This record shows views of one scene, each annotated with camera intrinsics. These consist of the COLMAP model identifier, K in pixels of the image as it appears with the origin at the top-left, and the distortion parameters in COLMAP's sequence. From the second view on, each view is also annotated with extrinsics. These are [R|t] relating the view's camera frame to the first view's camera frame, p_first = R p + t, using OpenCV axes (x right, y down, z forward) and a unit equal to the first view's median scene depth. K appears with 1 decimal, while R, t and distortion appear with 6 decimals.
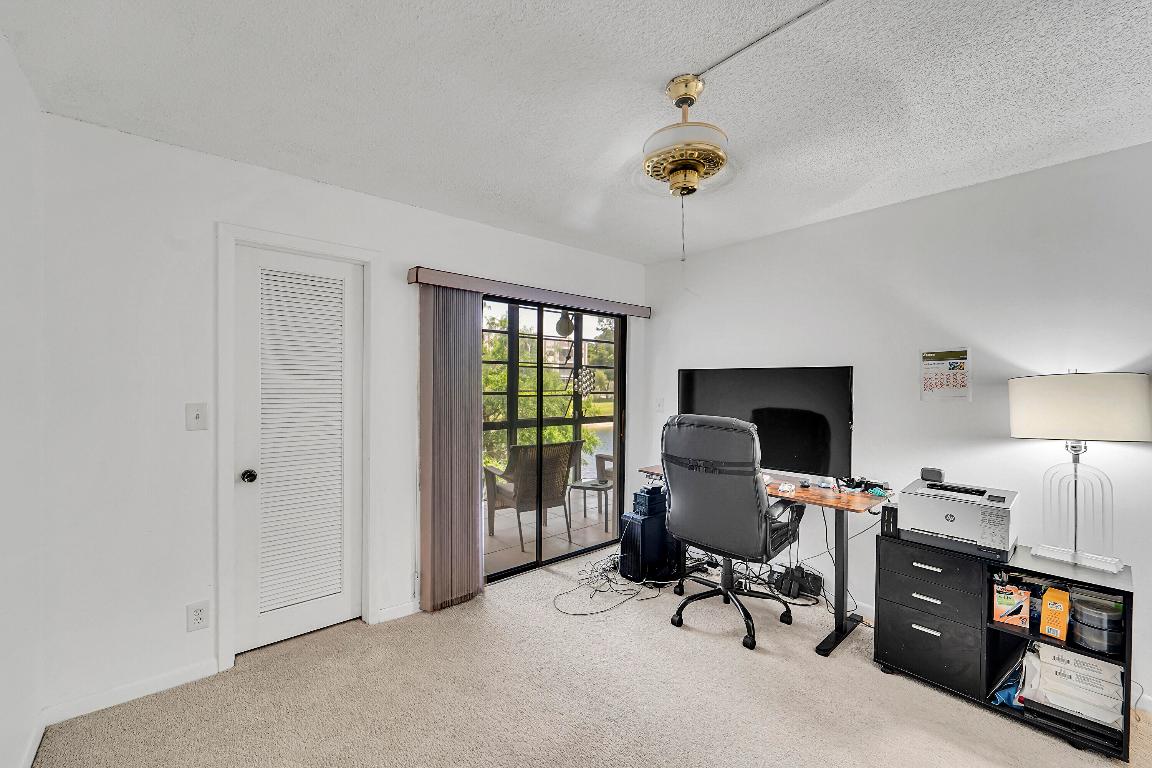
lens RADIAL K [[465.0, 0, 573.8], [0, 465.0, 385.0], [0, 0, 1]] dist [0.002457, -0.001573]
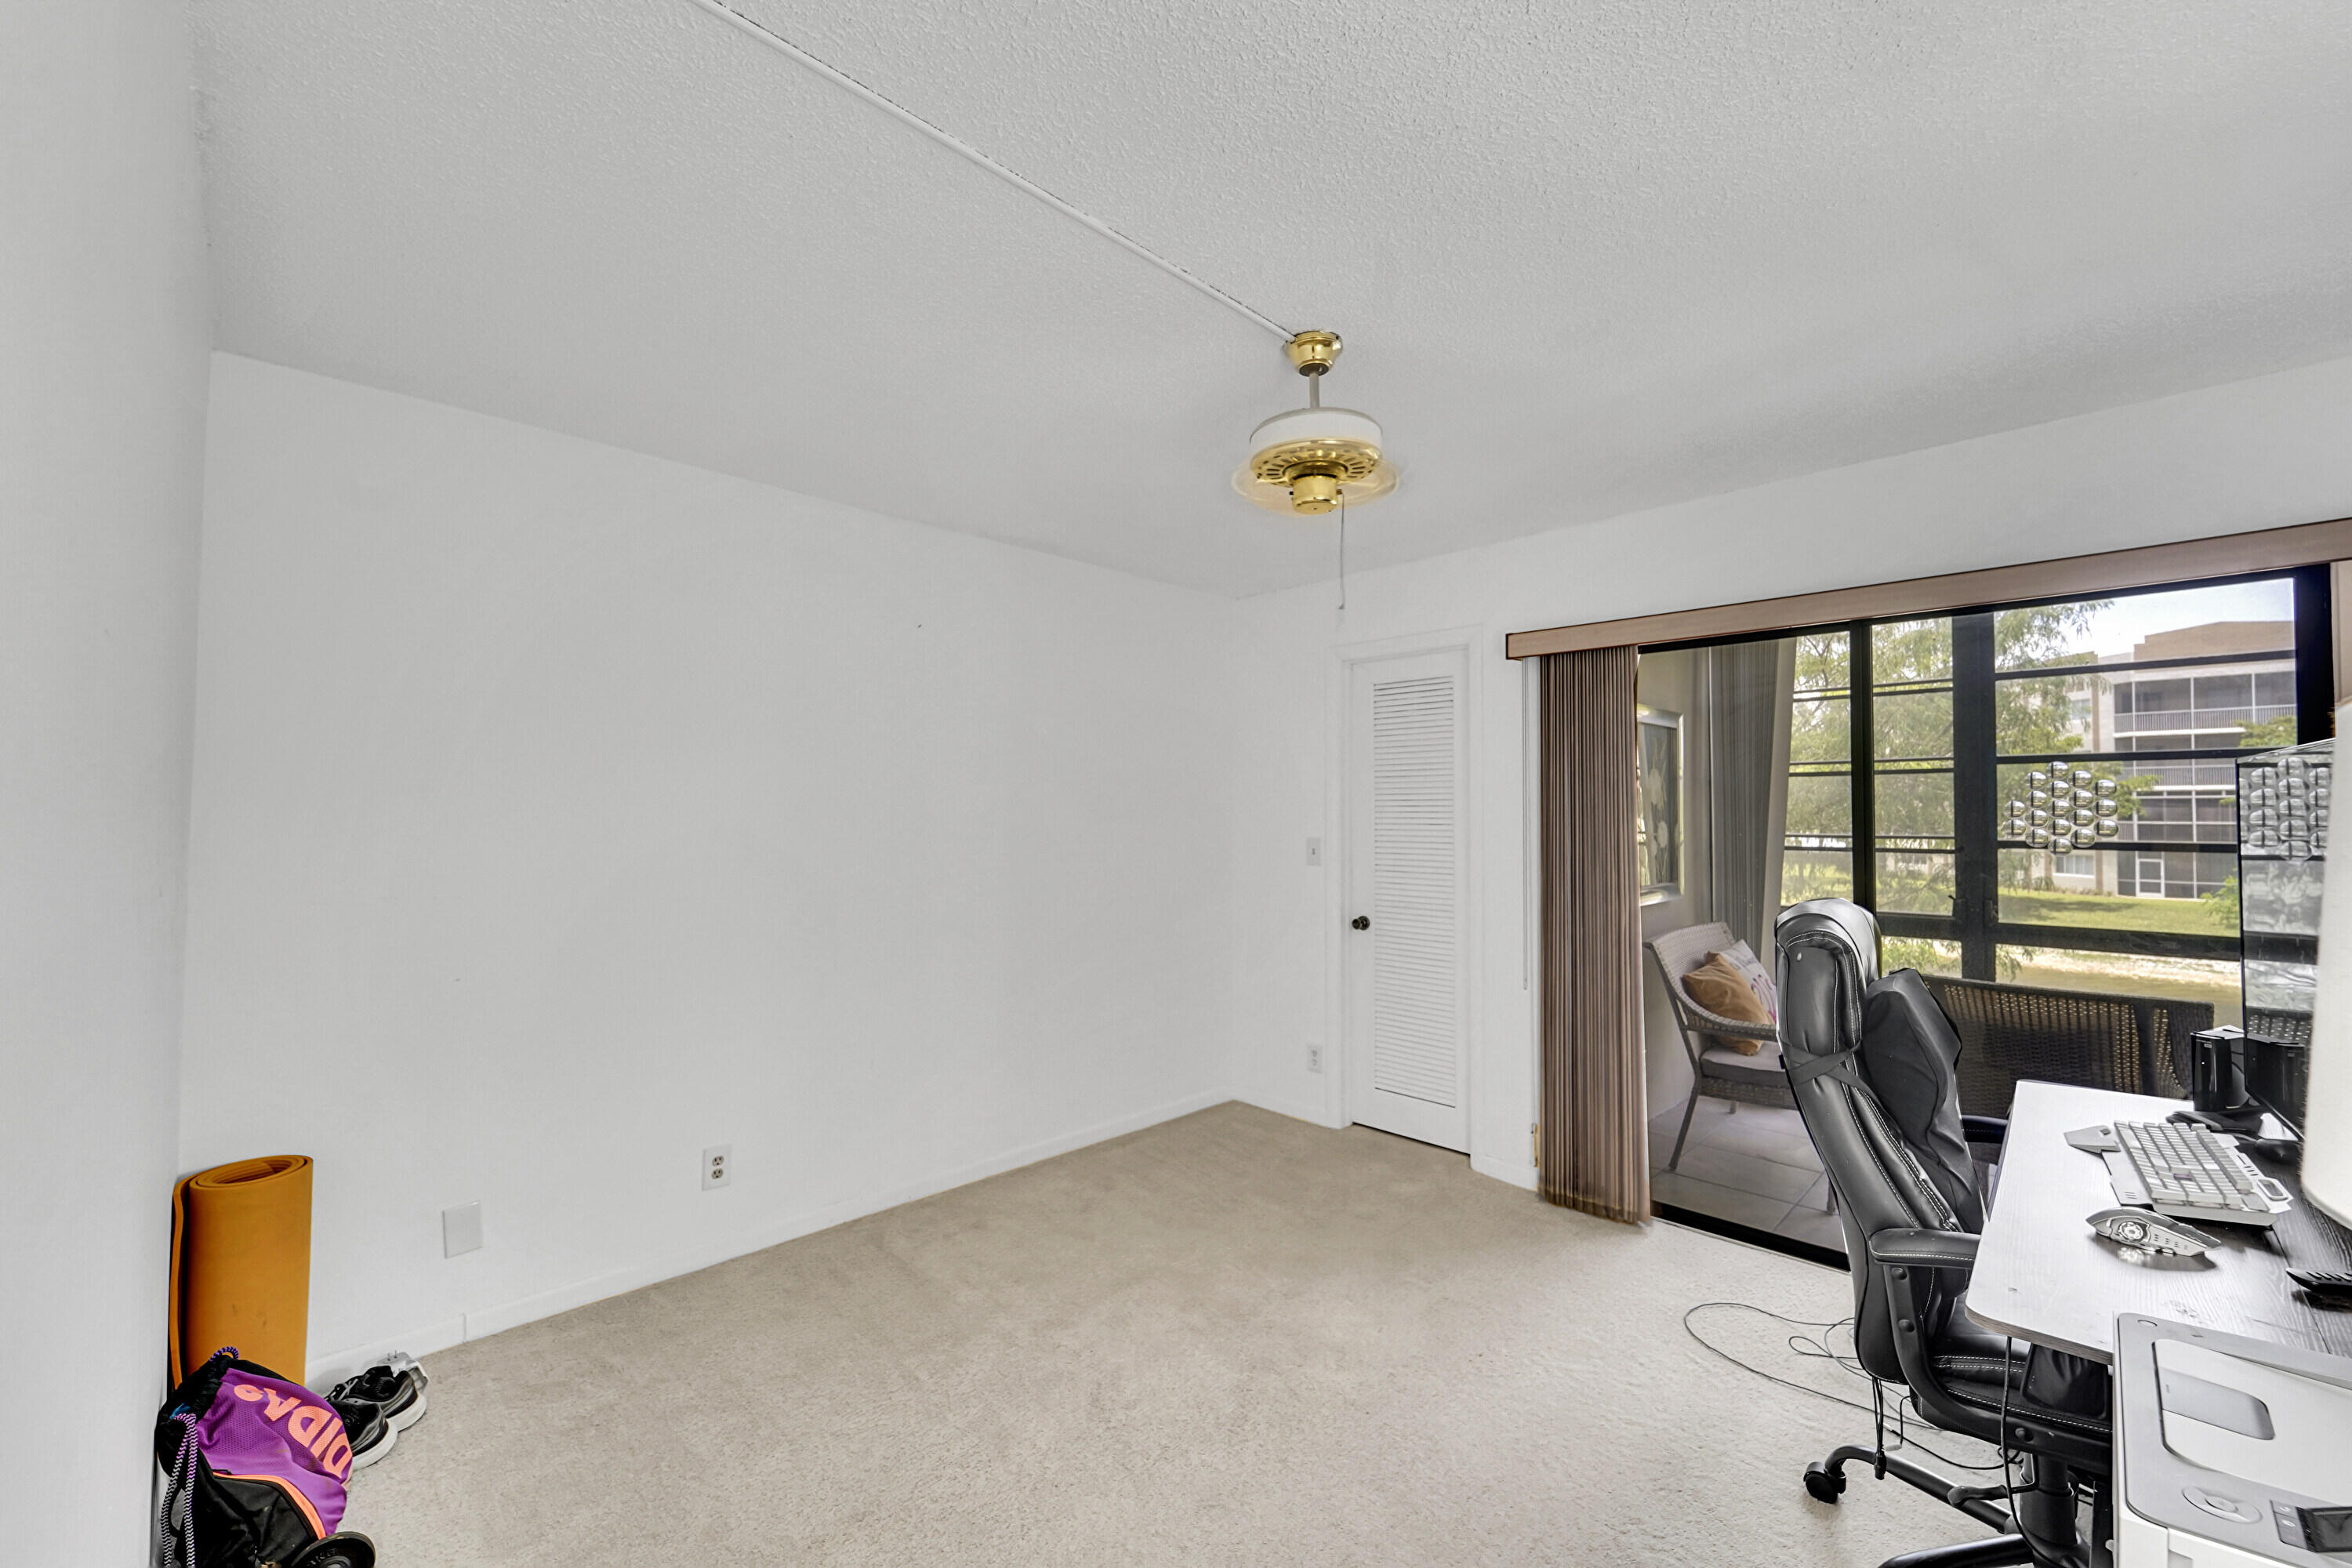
lens RADIAL K [[949.3, 0, 1170.6], [0, 949.3, 789.5], [0, 0, 1]] dist [0.002457, -0.001573]
pose [[0.053423, -0.031665, -0.998070, 1.135408], [-0.006302, 0.999467, -0.032046, 0.003769], [0.998552, 0.008002, 0.053195, 0.571028]]
